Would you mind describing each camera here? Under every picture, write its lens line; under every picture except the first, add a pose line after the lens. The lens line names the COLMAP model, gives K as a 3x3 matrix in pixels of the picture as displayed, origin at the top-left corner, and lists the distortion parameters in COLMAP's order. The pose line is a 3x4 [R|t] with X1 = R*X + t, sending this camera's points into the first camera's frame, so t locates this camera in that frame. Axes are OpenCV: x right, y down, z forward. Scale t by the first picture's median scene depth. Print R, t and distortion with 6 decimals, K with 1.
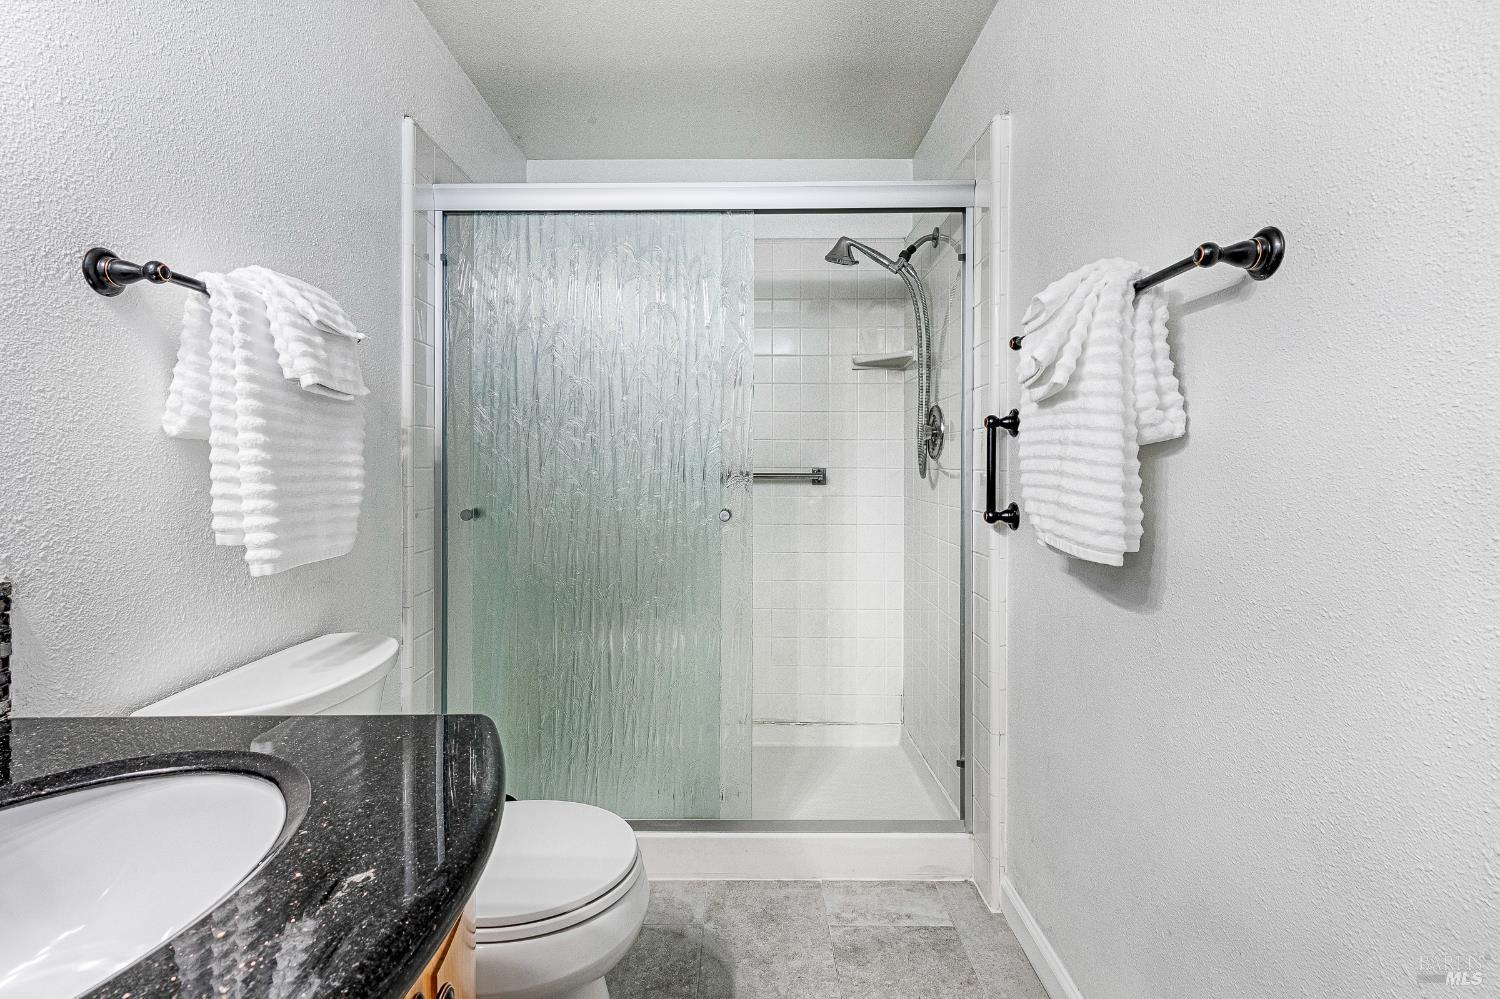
lens RADIAL K [[698.9, 0, 749.1], [0, 698.9, 475.2], [0, 0, 1]] dist [-0.003578, -0.000797]
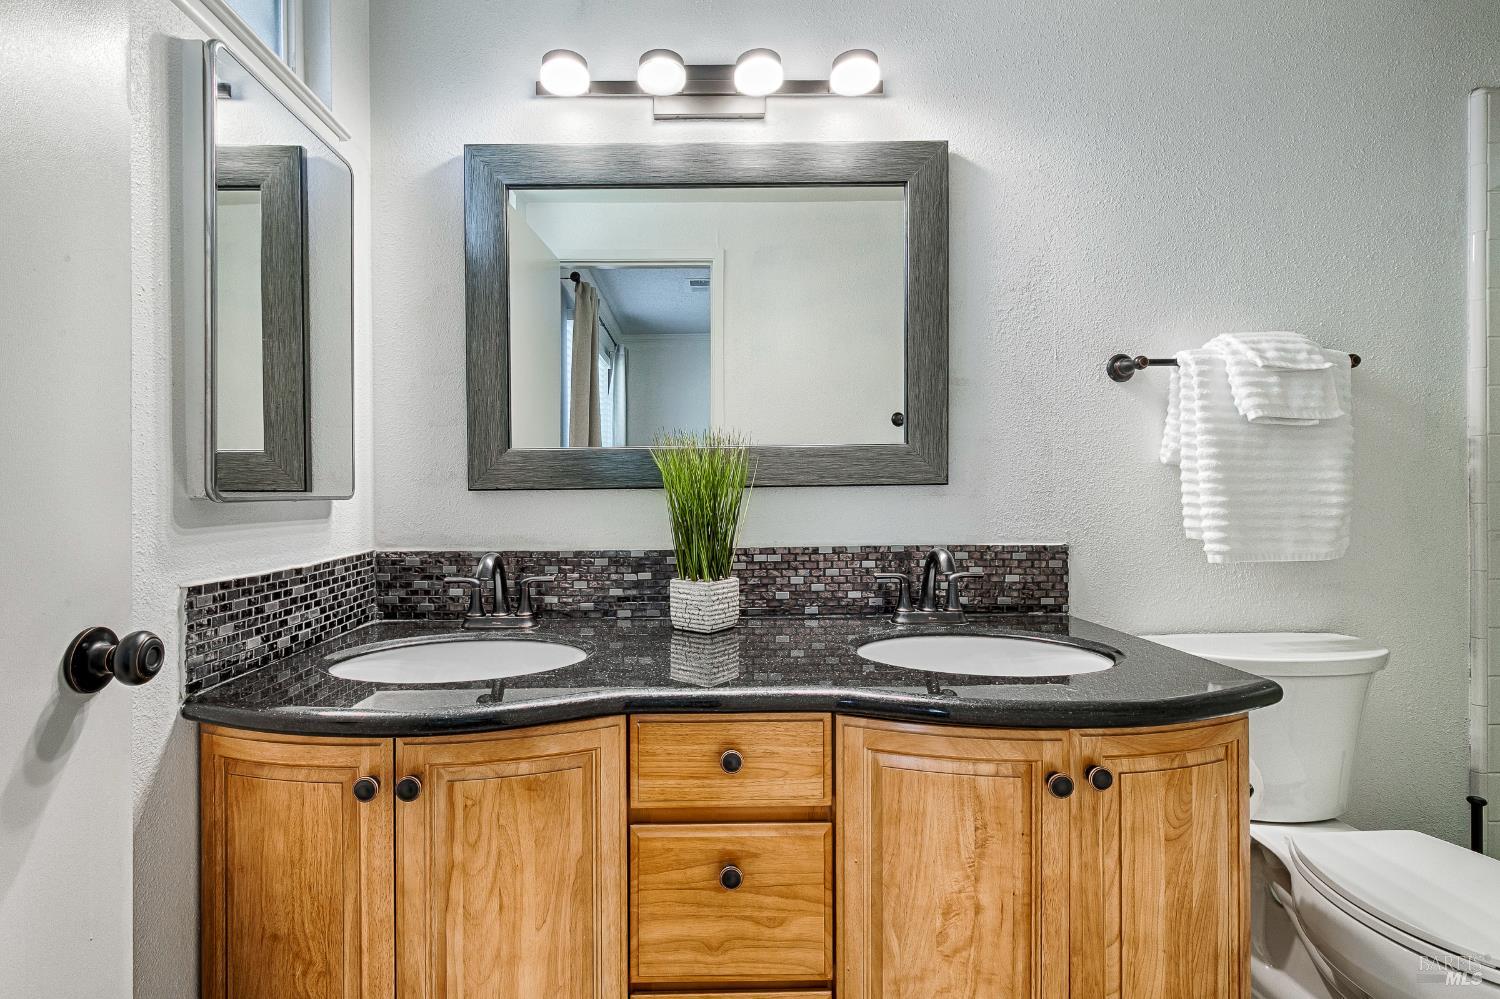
lens RADIAL K [[694.5, 0, 750.0], [0, 694.5, 499.5], [0, 0, 1]] dist [-0.001983, -0.000400]
pose [[0.114649, 0.009553, -0.993360, 0.551811], [0.000969, 0.999952, 0.009729, 0.004979], [0.993406, -0.002078, 0.114634, -0.061599]]
